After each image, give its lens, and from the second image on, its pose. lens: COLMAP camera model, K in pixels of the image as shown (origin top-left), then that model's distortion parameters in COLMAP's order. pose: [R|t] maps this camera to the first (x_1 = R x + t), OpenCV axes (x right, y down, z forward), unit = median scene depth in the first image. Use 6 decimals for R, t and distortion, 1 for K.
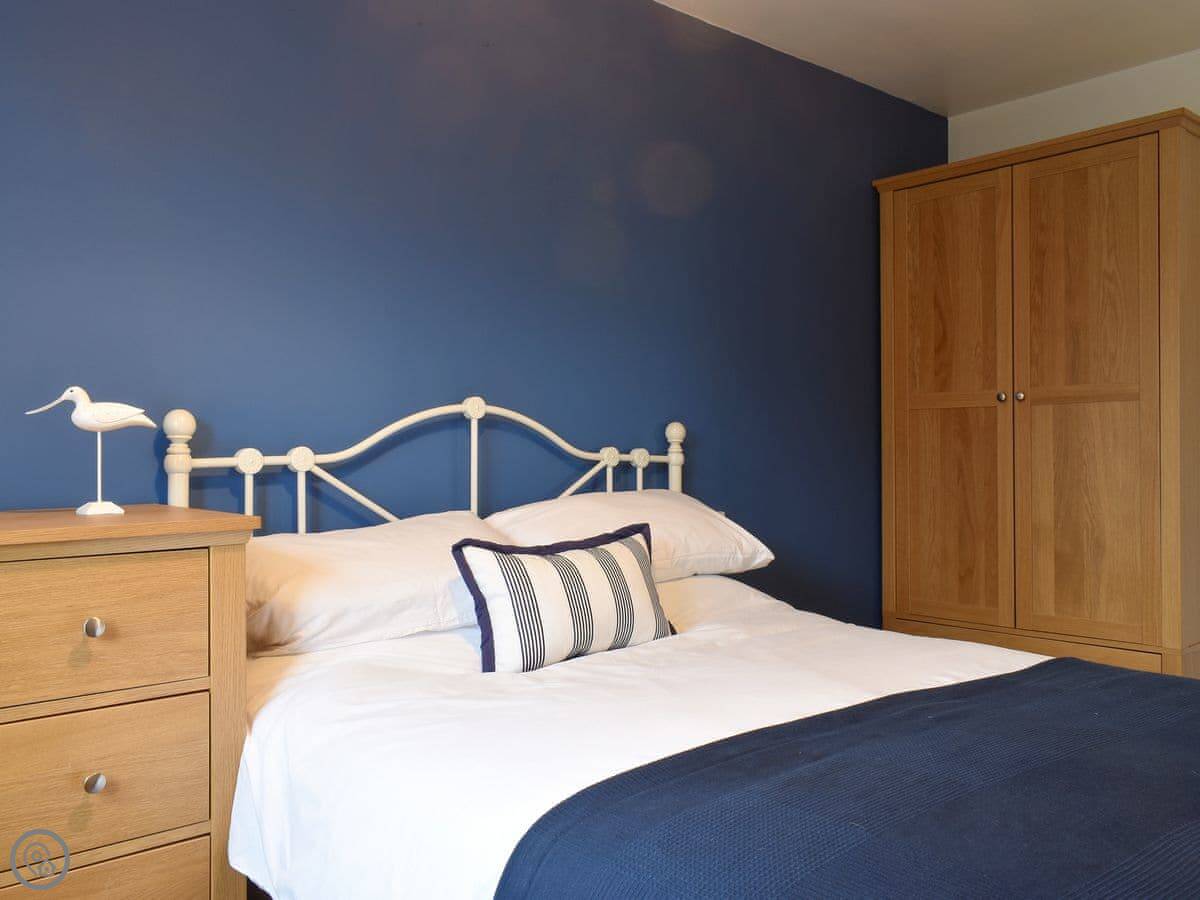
lens RADIAL K [[1032.5, 0, 600.0], [0, 1032.5, 450.0], [0, 0, 1]] dist [0.000987, 0.004041]
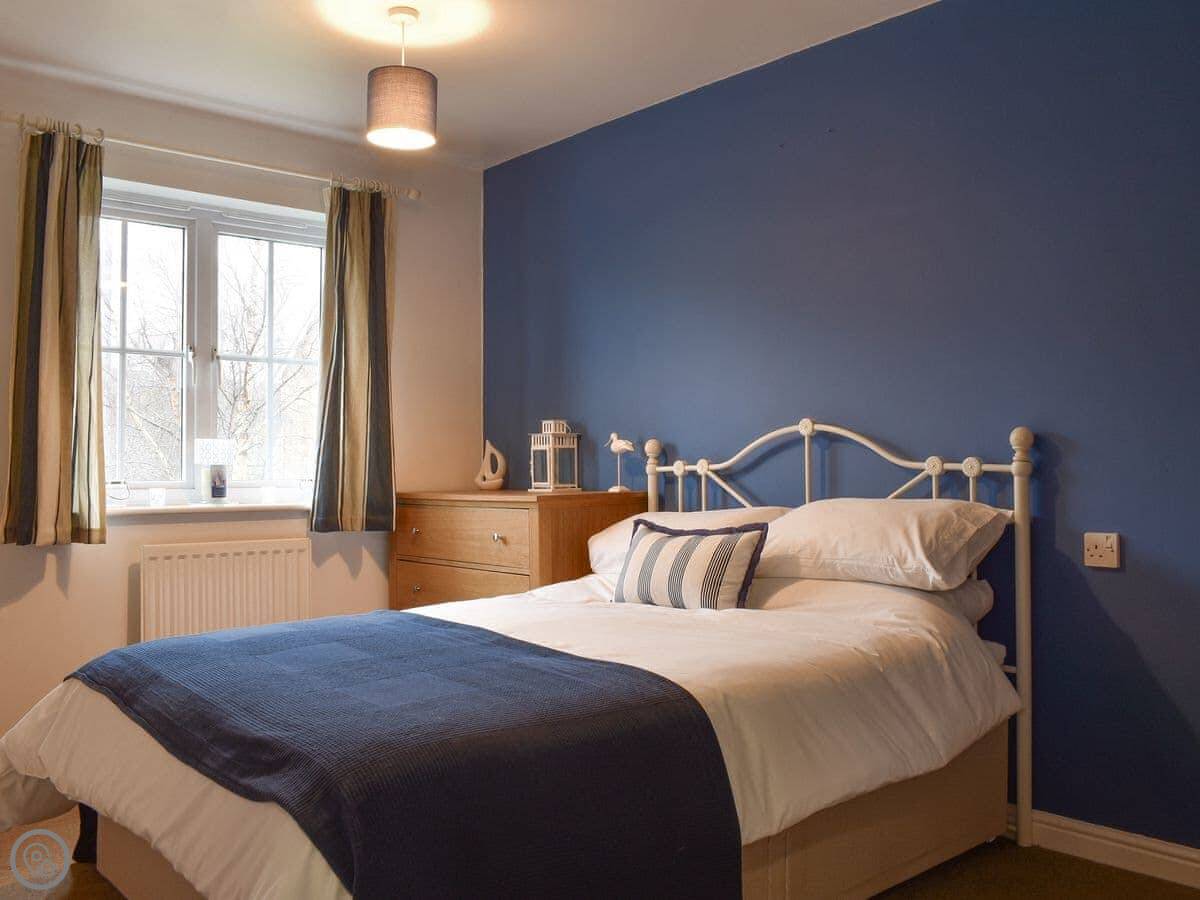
lens RADIAL K [[1032.5, 0, 600.0], [0, 1032.5, 450.0], [0, 0, 1]] dist [0.000987, 0.004041]
pose [[-0.024354, -0.008206, -0.999670, 1.170979], [0.014375, 0.999860, -0.008558, -0.005476], [0.999600, -0.014579, -0.024233, 0.783717]]
